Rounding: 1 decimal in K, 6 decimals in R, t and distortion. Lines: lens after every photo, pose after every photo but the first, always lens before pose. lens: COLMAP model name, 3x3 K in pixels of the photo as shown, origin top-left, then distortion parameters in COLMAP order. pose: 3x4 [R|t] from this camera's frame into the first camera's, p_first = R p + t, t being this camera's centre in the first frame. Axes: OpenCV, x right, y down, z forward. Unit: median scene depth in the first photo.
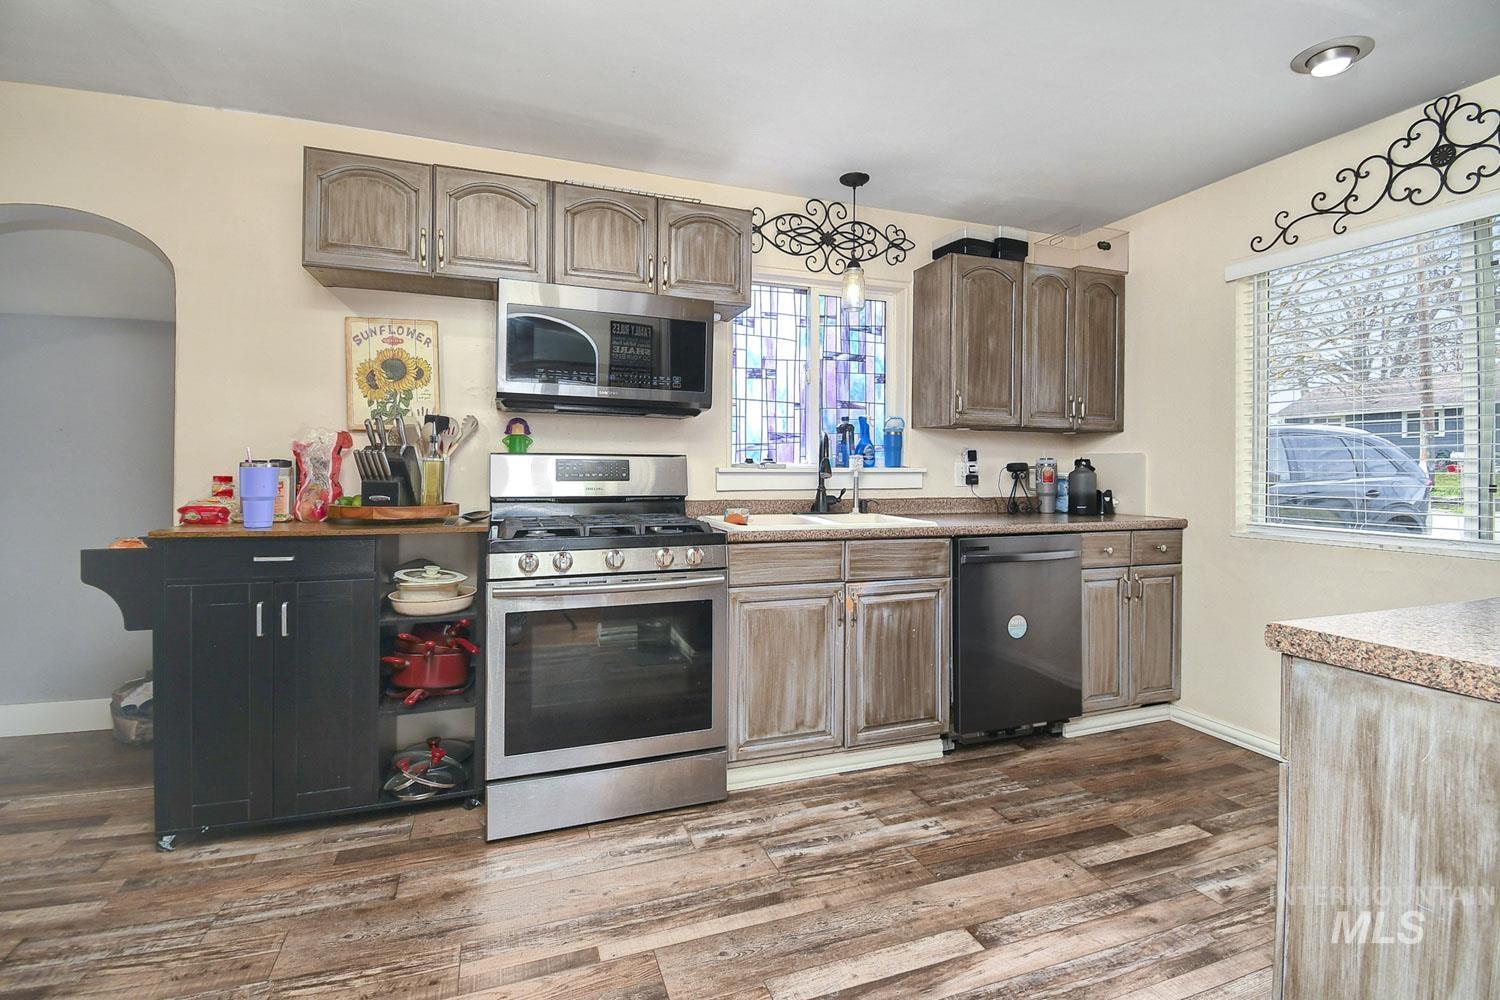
lens RADIAL K [[674.9, 0, 744.3], [0, 674.9, 472.6], [0, 0, 1]] dist [0.018266, -0.023123]
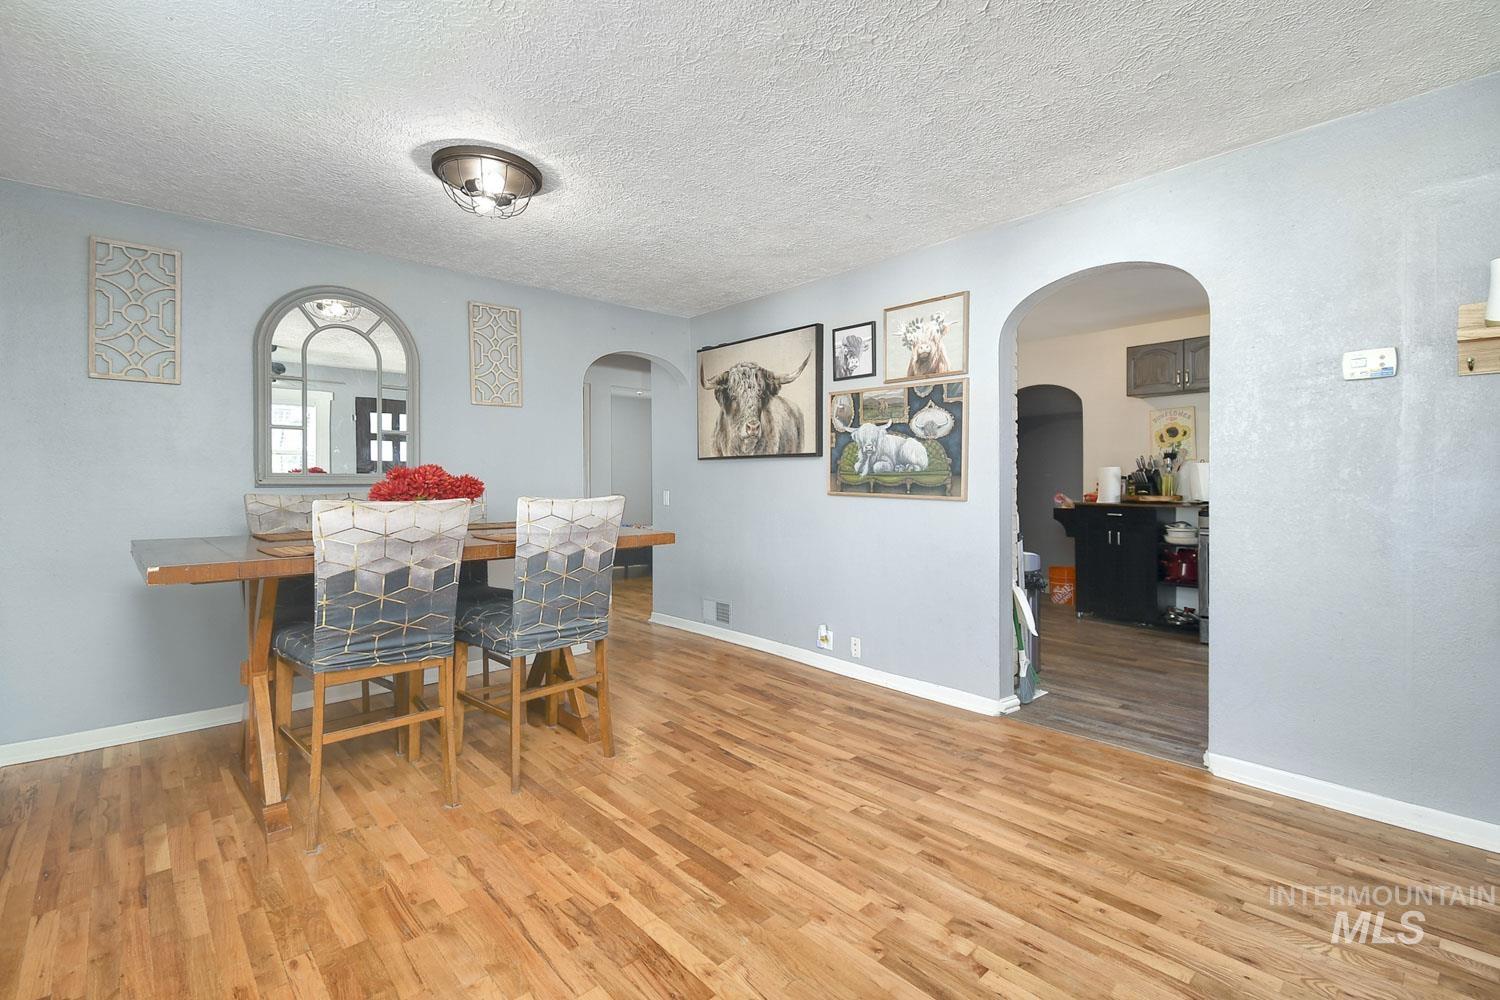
lens RADIAL K [[674.9, 0, 744.3], [0, 674.9, 472.6], [0, 0, 1]] dist [0.018266, -0.023123]
pose [[0.368206, -0.016795, -0.929593, 1.114835], [0.005969, 0.999859, -0.015700, -0.002426], [0.929725, 0.000232, 0.368254, -1.190032]]
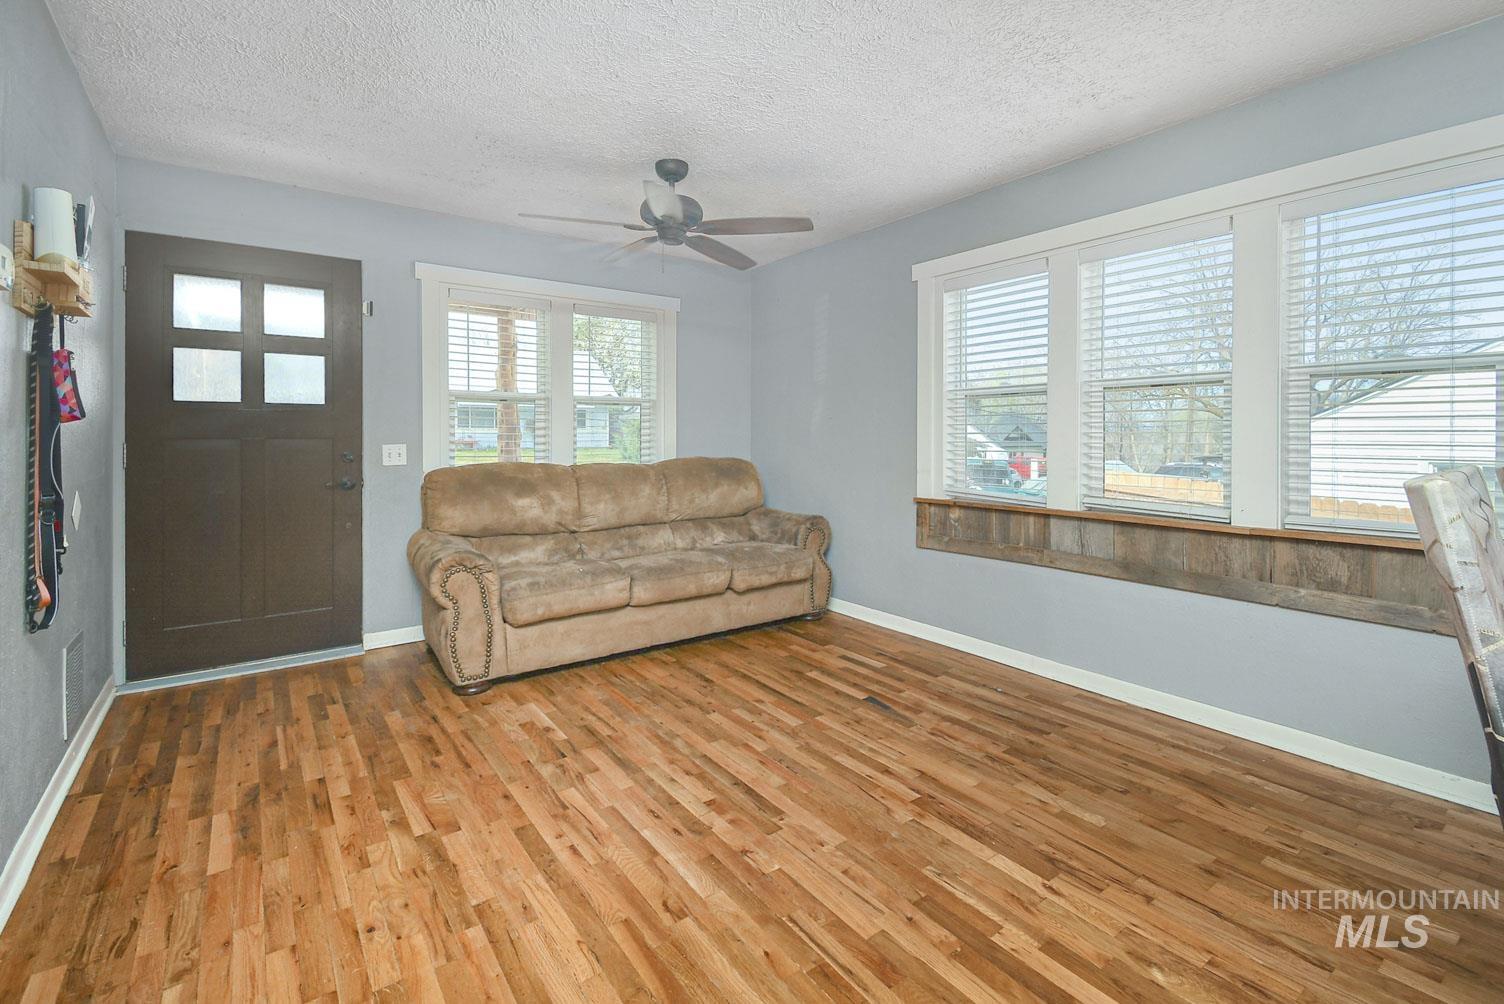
lens RADIAL K [[679.5, 0, 755.0], [0, 679.5, 439.4], [0, 0, 1]] dist [0.000358, -0.000015]
pose [[-0.283682, -0.018618, 0.958738, -0.432320], [-0.003502, 0.999825, 0.018379, -0.011199], [-0.958912, 0.001856, -0.283698, -0.463696]]
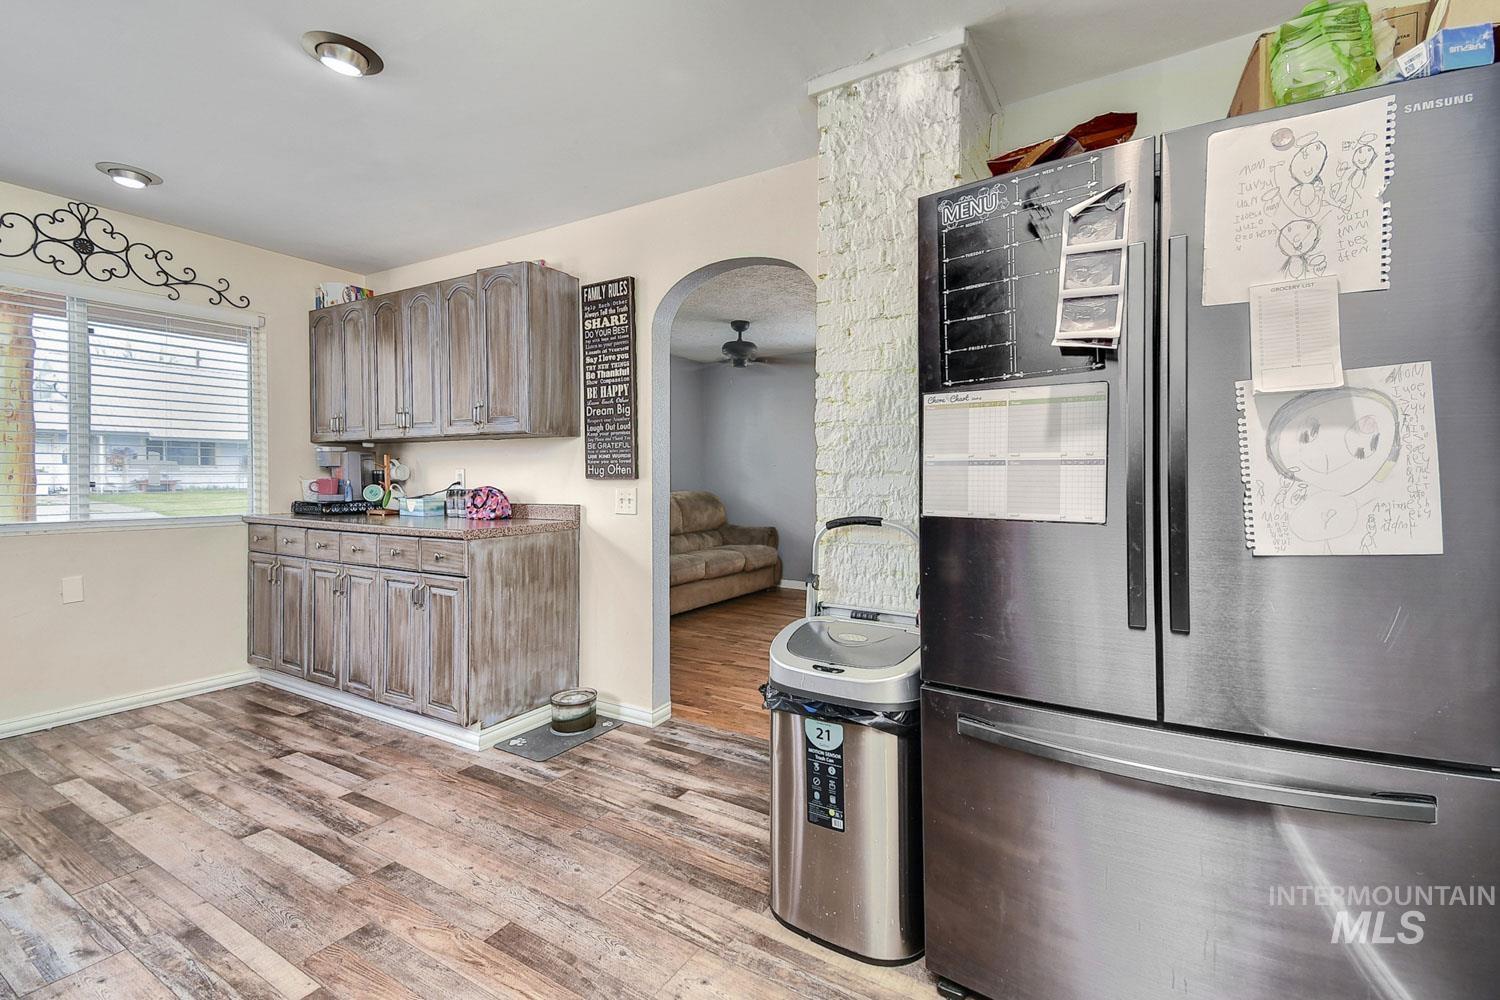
lens RADIAL K [[669.1, 0, 751.2], [0, 669.1, 488.7], [0, 0, 1]] dist [0.052249, -0.022988]
pose [[-0.621103, -0.024853, 0.783334, -0.975854], [-0.006974, 0.999633, 0.026186, -0.015472], [-0.783698, 0.010801, -0.621049, 0.810661]]
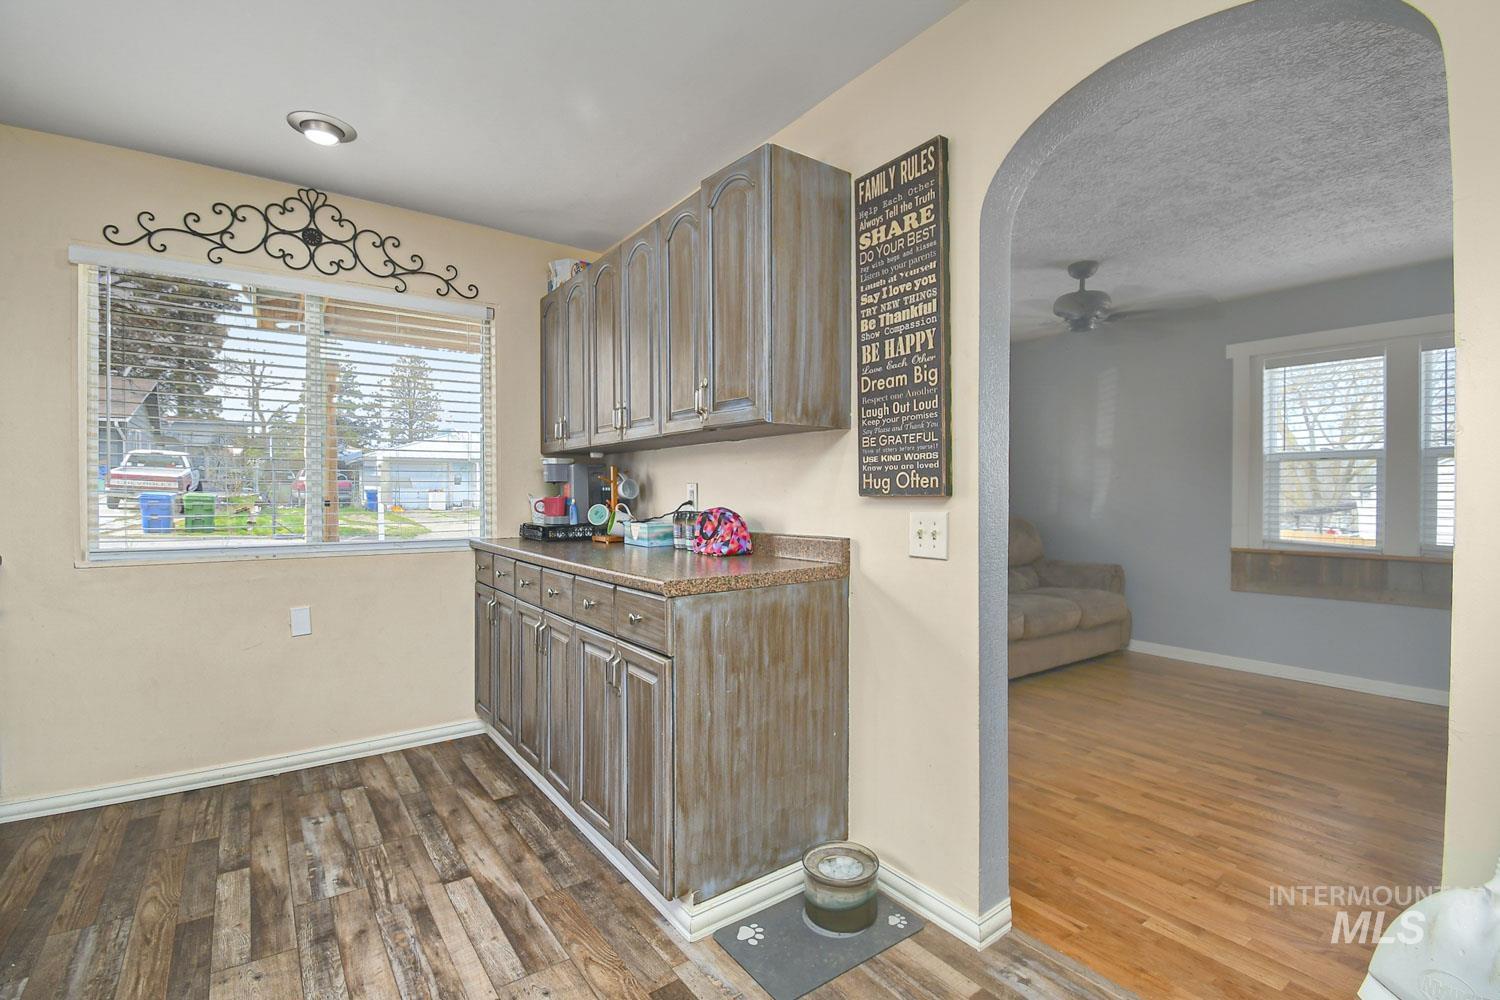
lens RADIAL K [[683.7, 0, 753.2], [0, 683.7, 502.3], [0, 0, 1]] dist [0.022124, -0.027788]
pose [[-0.277177, -0.021505, 0.960578, -0.430325], [-0.000853, 0.999755, 0.022136, -0.008401], [-0.960819, 0.005316, -0.277127, 0.567540]]
